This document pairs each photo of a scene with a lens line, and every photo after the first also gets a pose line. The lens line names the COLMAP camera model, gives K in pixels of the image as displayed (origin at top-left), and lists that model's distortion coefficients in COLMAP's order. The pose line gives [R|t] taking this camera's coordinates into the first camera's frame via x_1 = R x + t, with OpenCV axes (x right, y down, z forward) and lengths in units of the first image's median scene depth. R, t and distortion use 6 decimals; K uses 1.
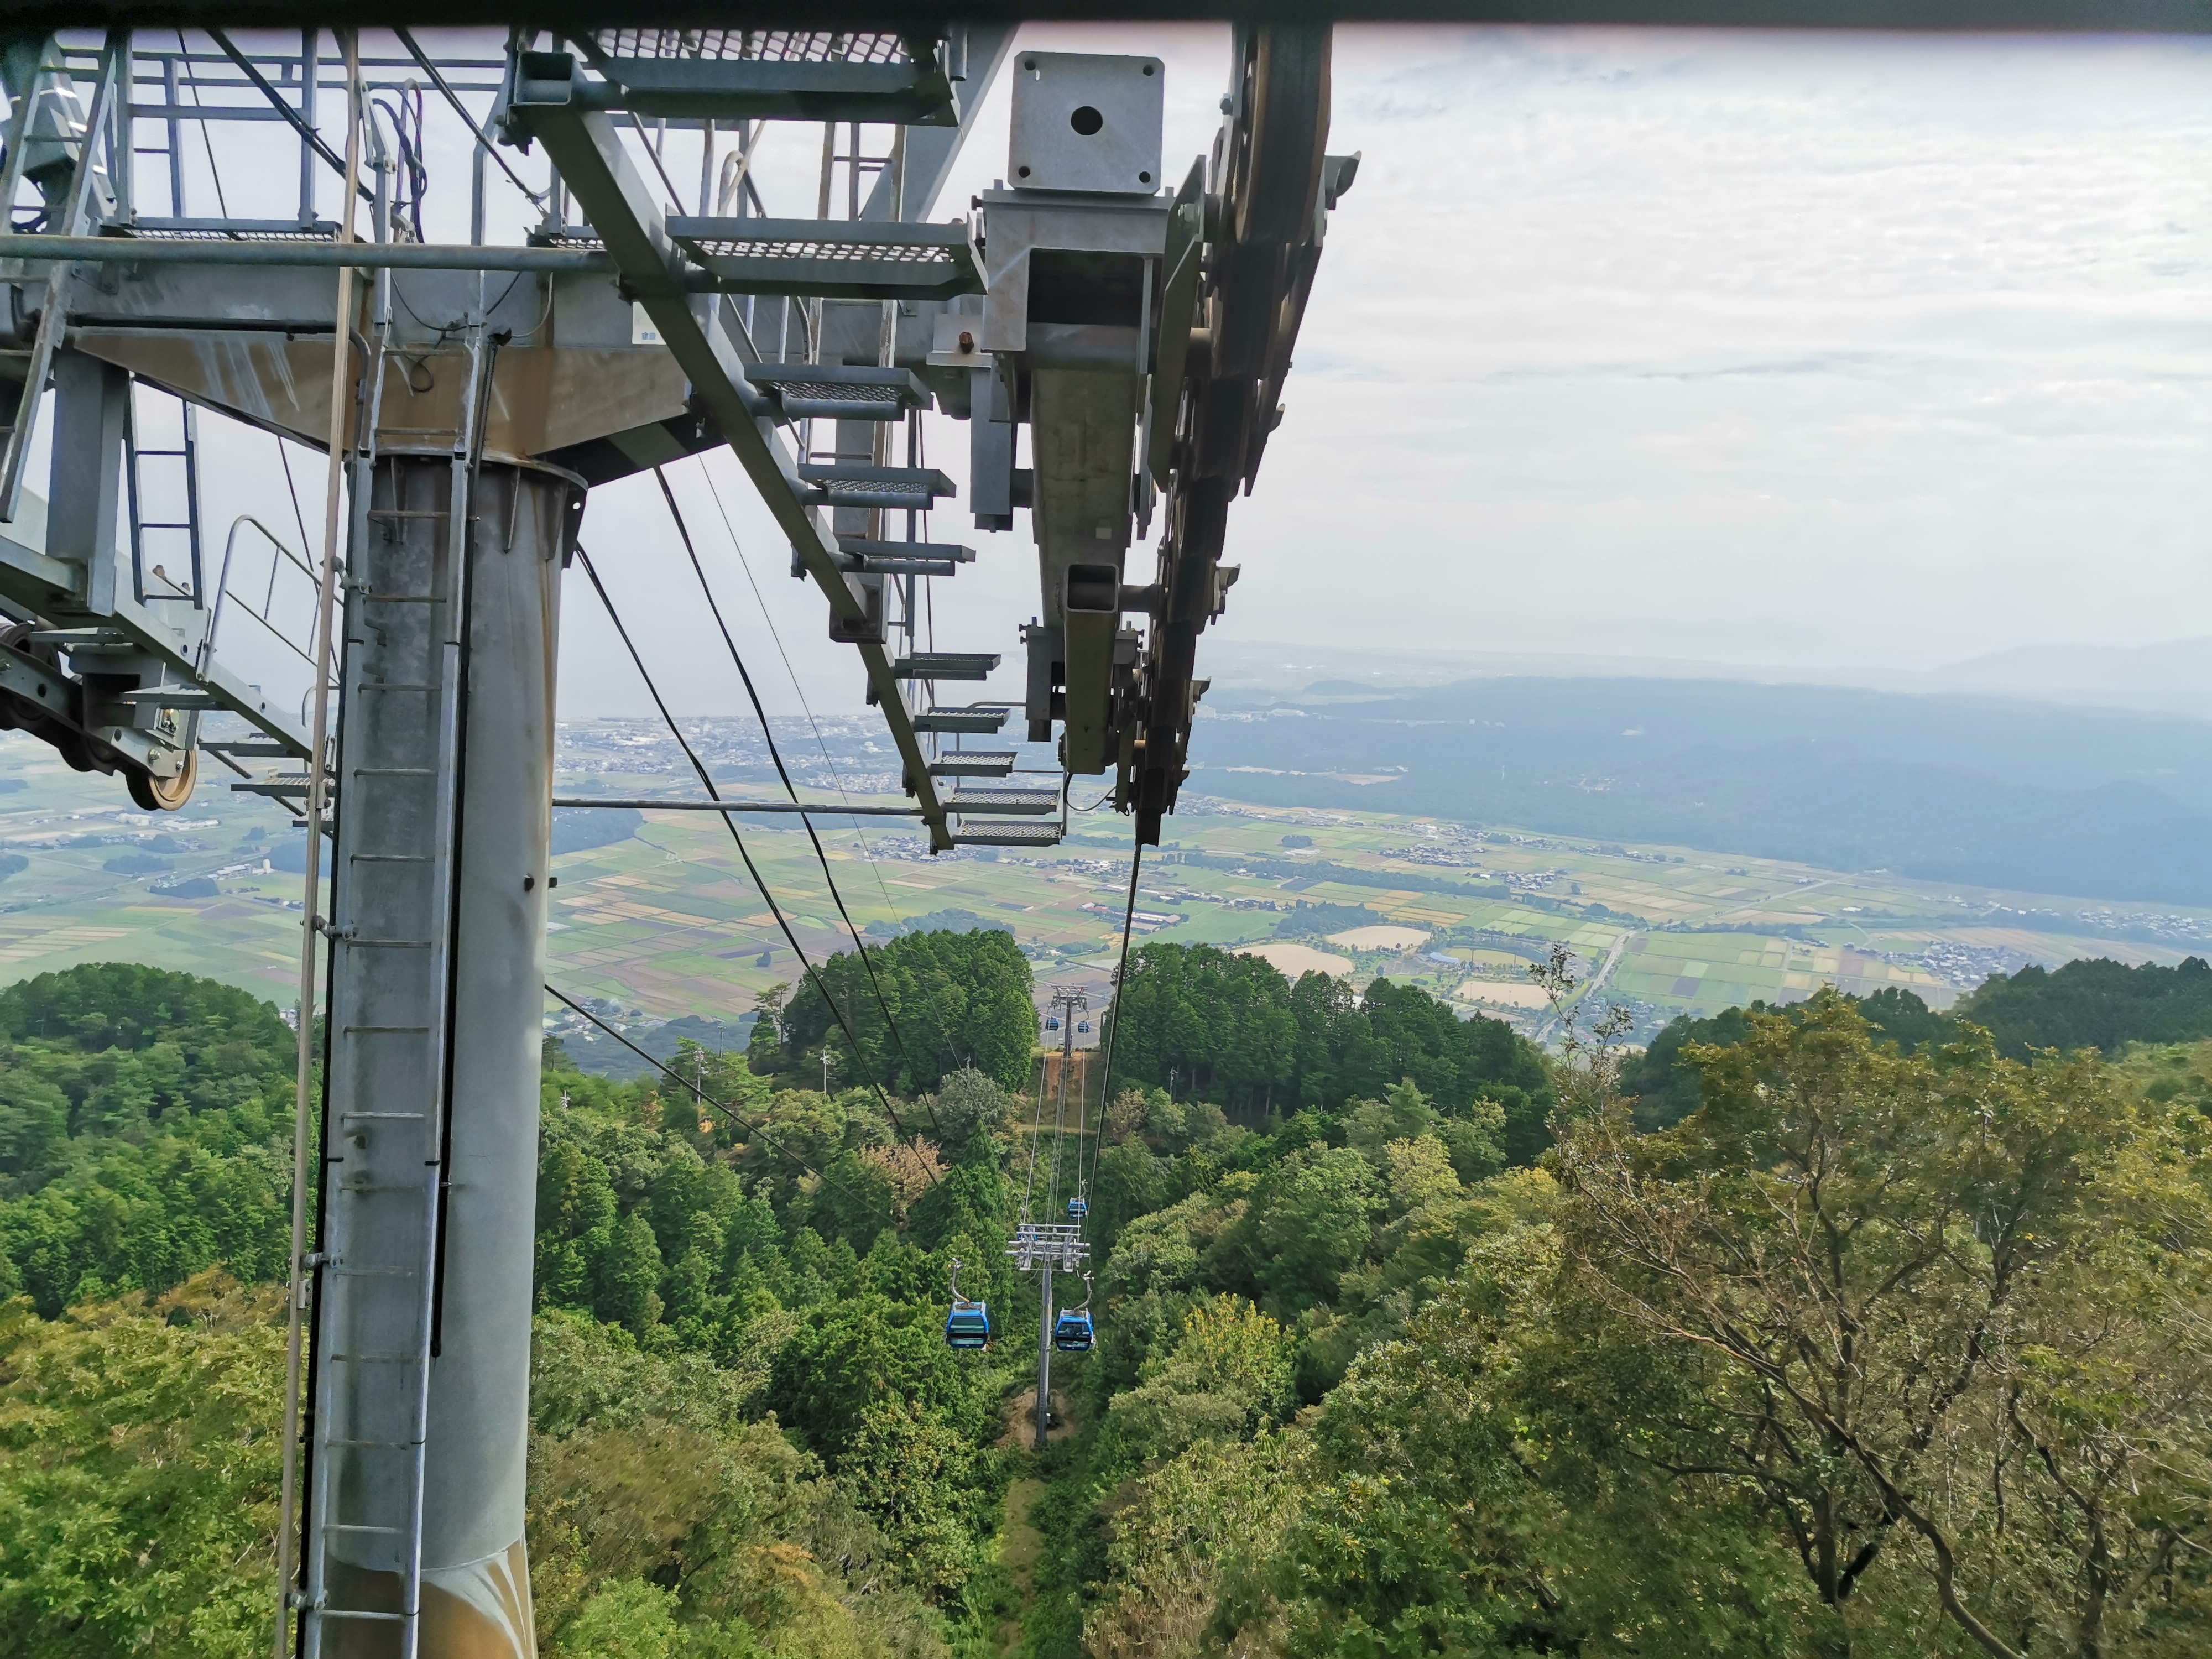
lens RADIAL K [[1676.7, 0, 1106.0], [0, 1676.7, 829.5], [0, 0, 1]] dist [0.044564, -0.153523]
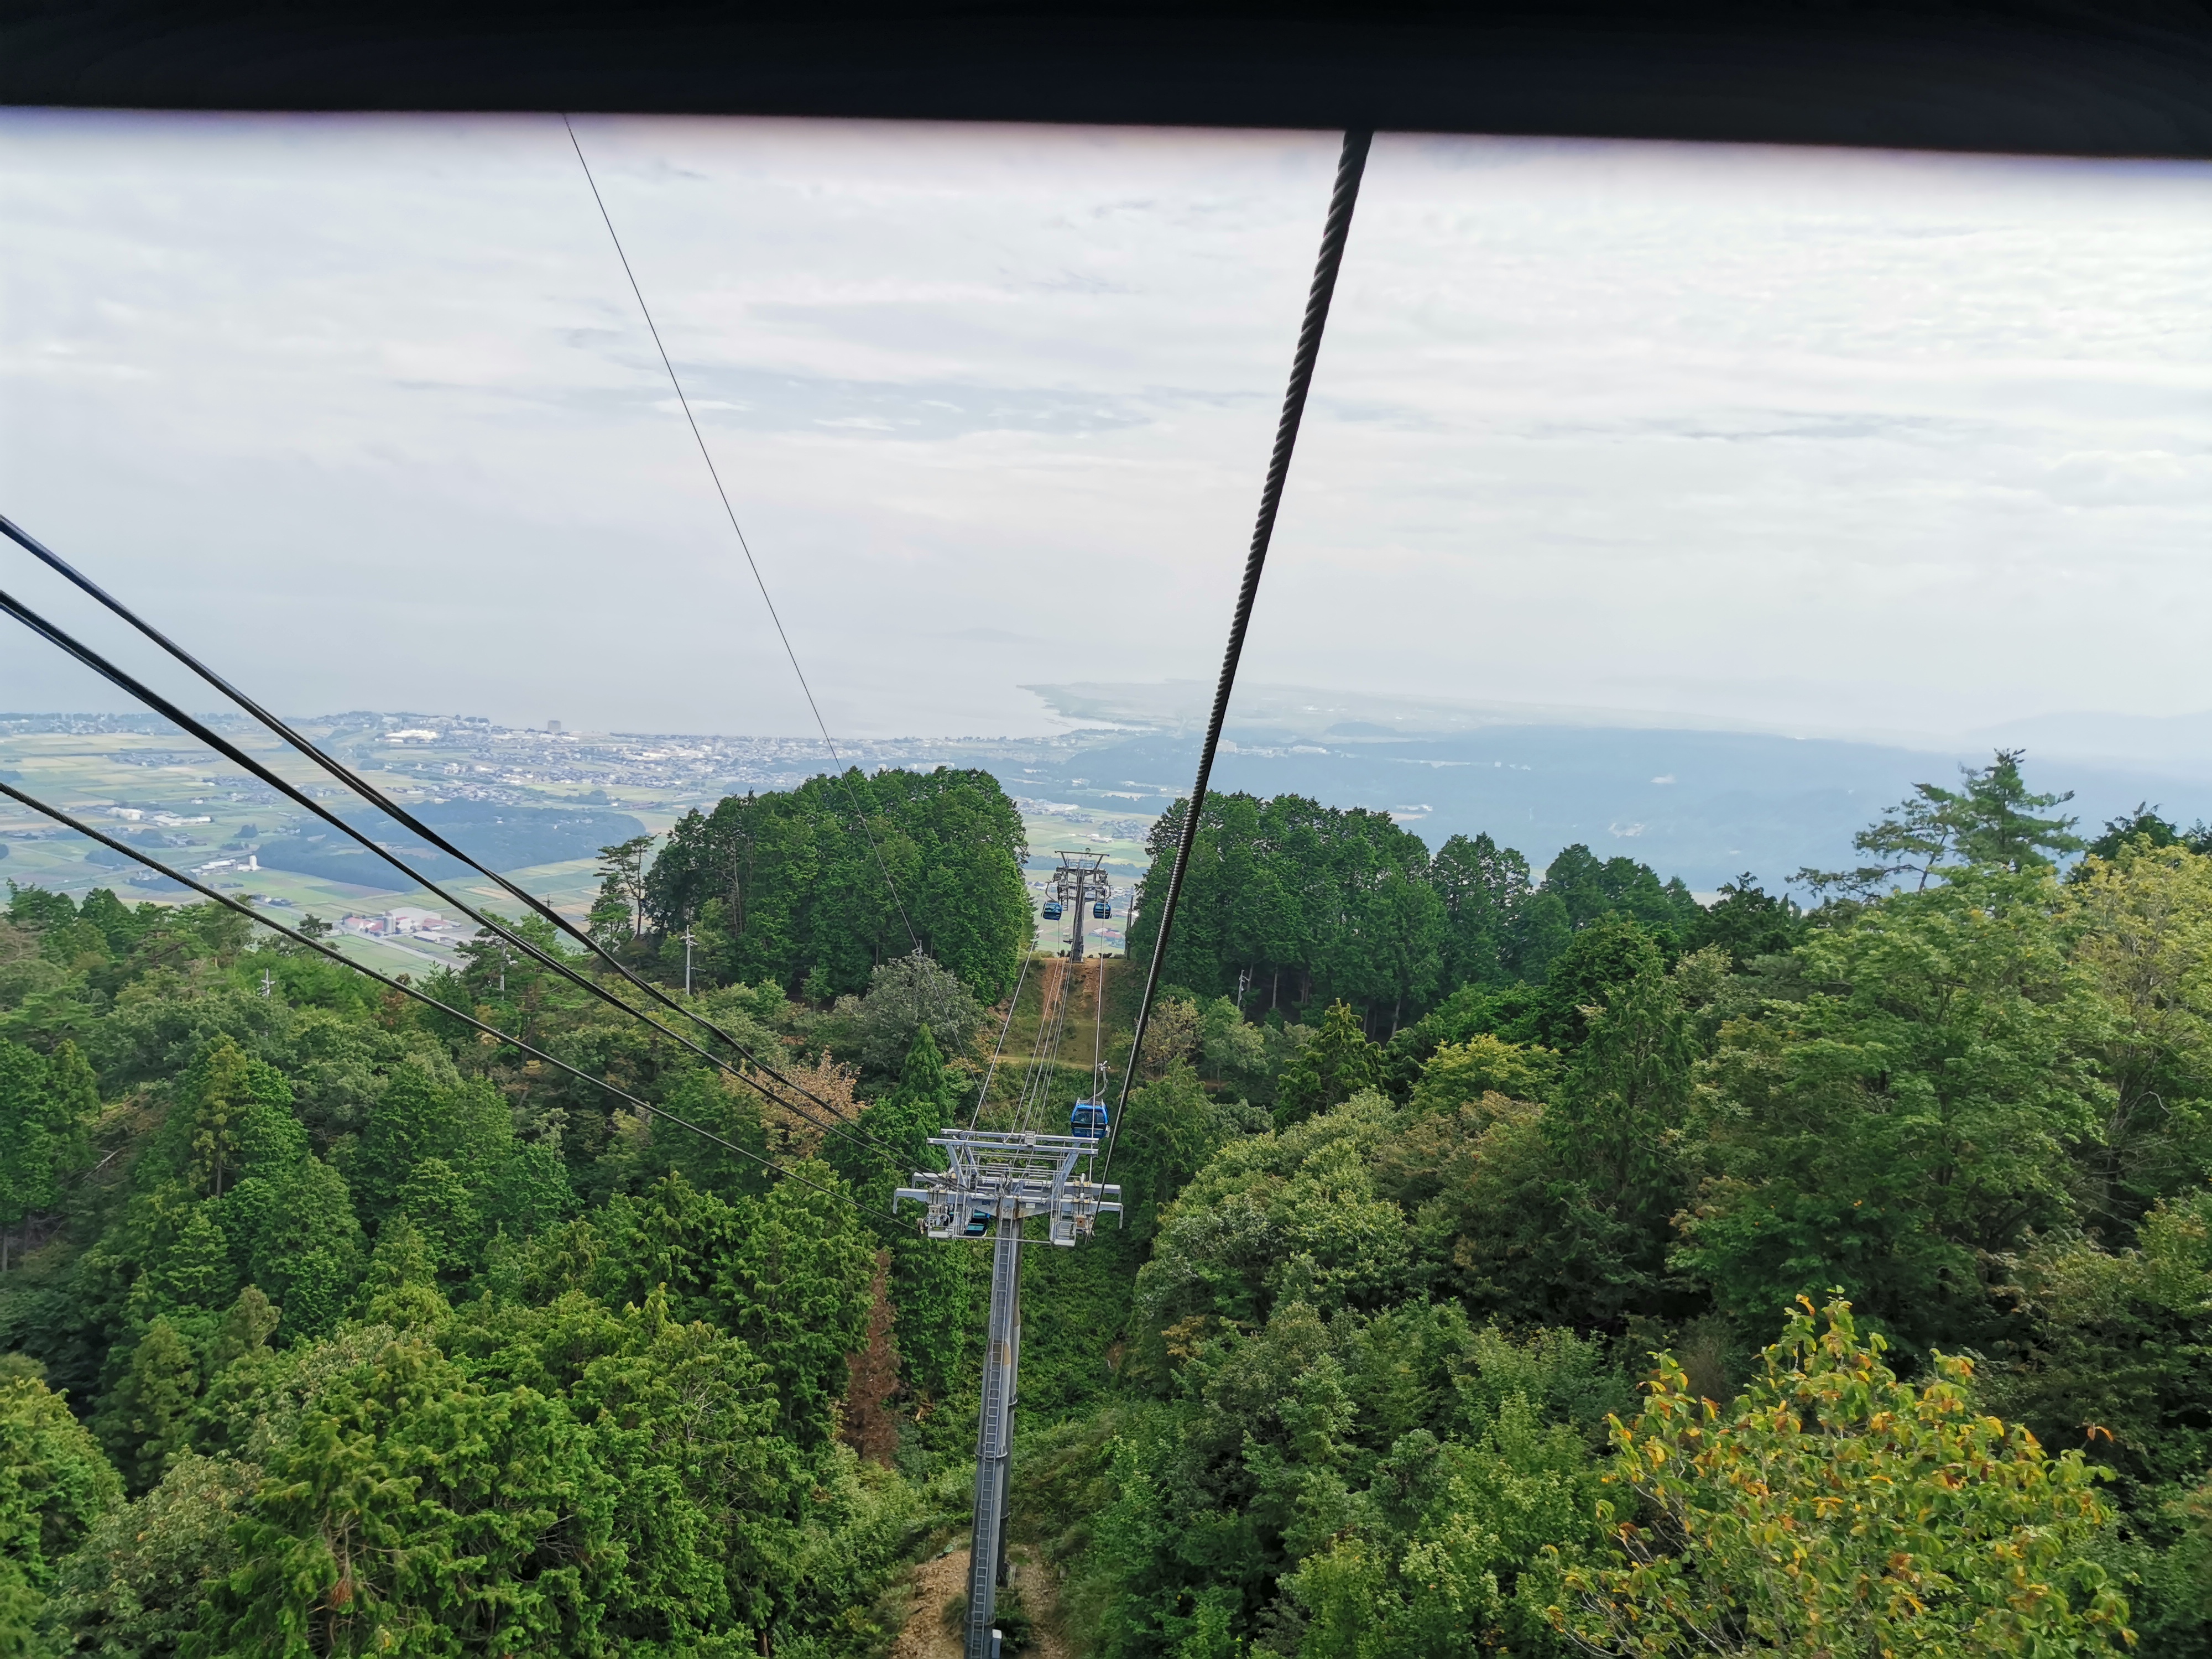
lens RADIAL K [[1678.2, 0, 1105.9], [0, 1678.2, 840.7], [0, 0, 1]] dist [0.040893, -0.148332]
pose [[0.999443, 0.032174, -0.008910, -0.007524], [-0.032330, 0.999315, -0.018001, 0.107155], [0.008324, 0.018279, 0.999798, 0.374791]]
